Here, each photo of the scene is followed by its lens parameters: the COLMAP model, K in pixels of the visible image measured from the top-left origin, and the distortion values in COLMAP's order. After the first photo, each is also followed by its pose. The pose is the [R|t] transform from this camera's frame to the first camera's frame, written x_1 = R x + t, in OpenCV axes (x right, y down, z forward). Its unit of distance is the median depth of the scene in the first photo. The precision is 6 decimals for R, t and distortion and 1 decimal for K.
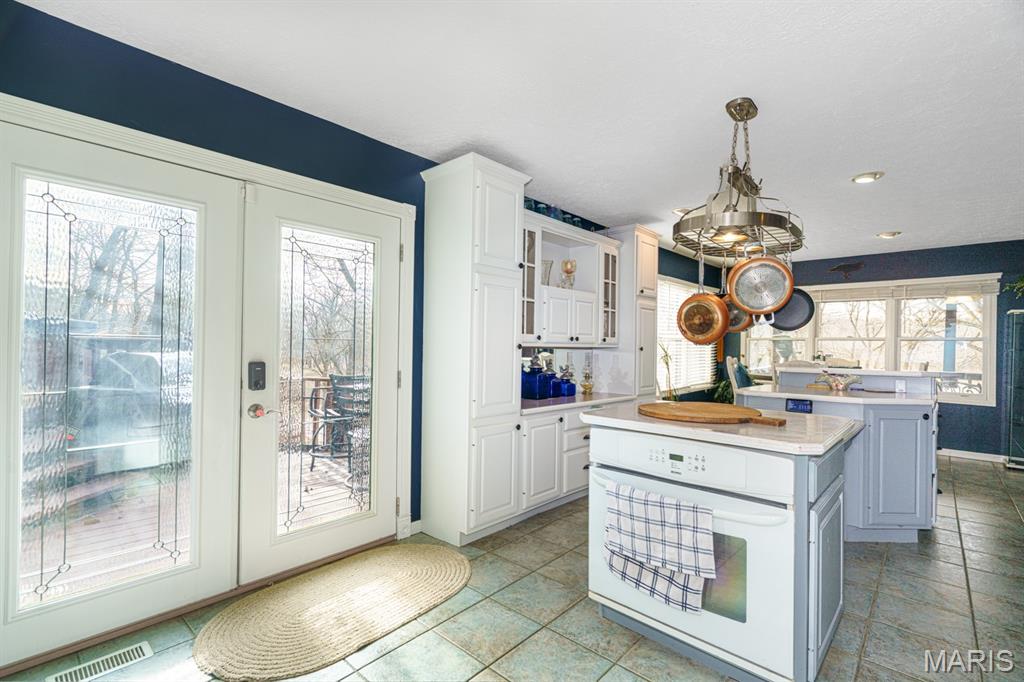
lens RADIAL K [[462.3, 0, 533.5], [0, 462.3, 343.2], [0, 0, 1]] dist [0.027465, 0.000000]
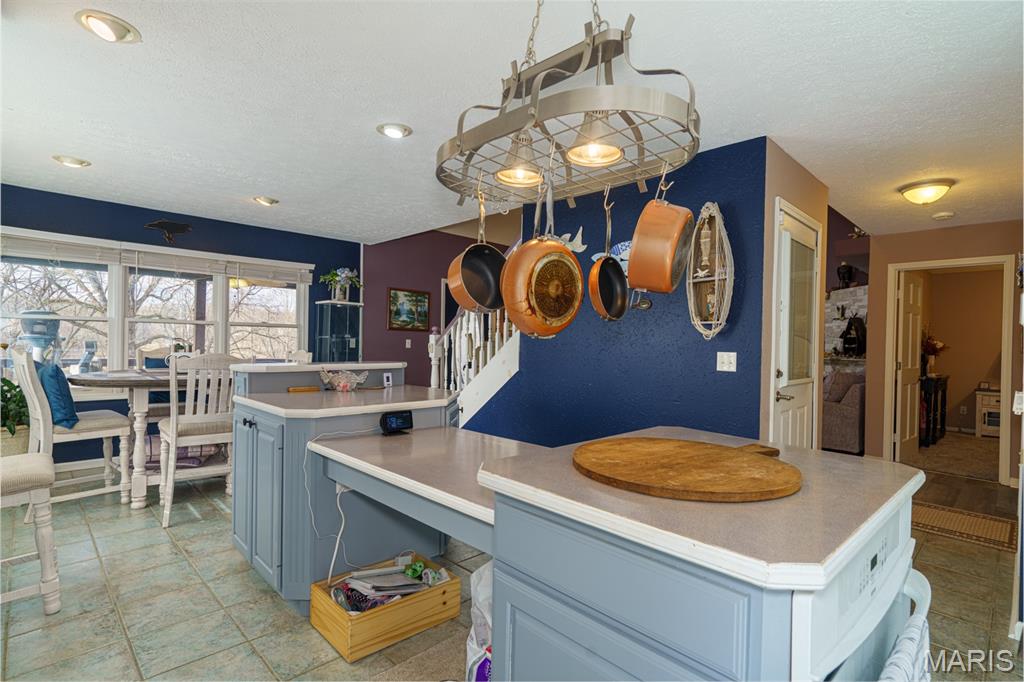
lens RADIAL K [[497.4, 0, 509.3], [0, 497.4, 348.9], [0, 0, 1]] dist [-0.012428, -0.000810]
pose [[0.076875, -0.023846, 0.996756, -0.123754], [-0.024098, 0.999377, 0.025767, 0.002079], [-0.996749, -0.026000, 0.076252, 0.598542]]
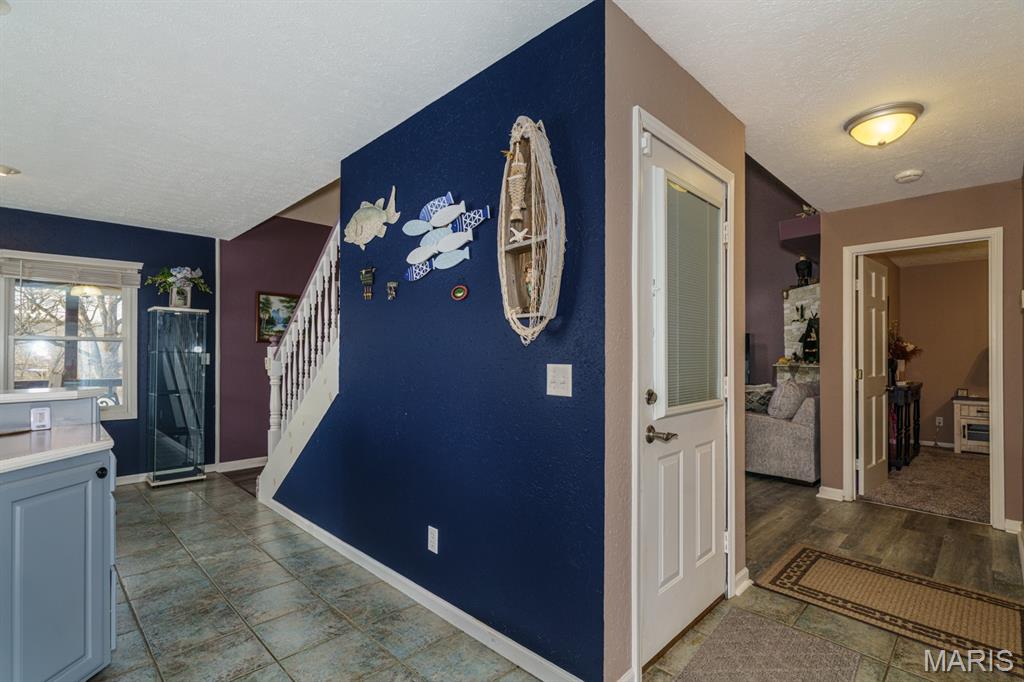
lens RADIAL K [[471.8, 0, 518.3], [0, 471.8, 354.8], [0, 0, 1]] dist [-0.015289, 0.000089]
pose [[0.059008, -0.013888, 0.998161, 0.221464], [-0.004438, 0.999890, 0.014174, 0.004089], [-0.998248, -0.005266, 0.058940, 0.336688]]
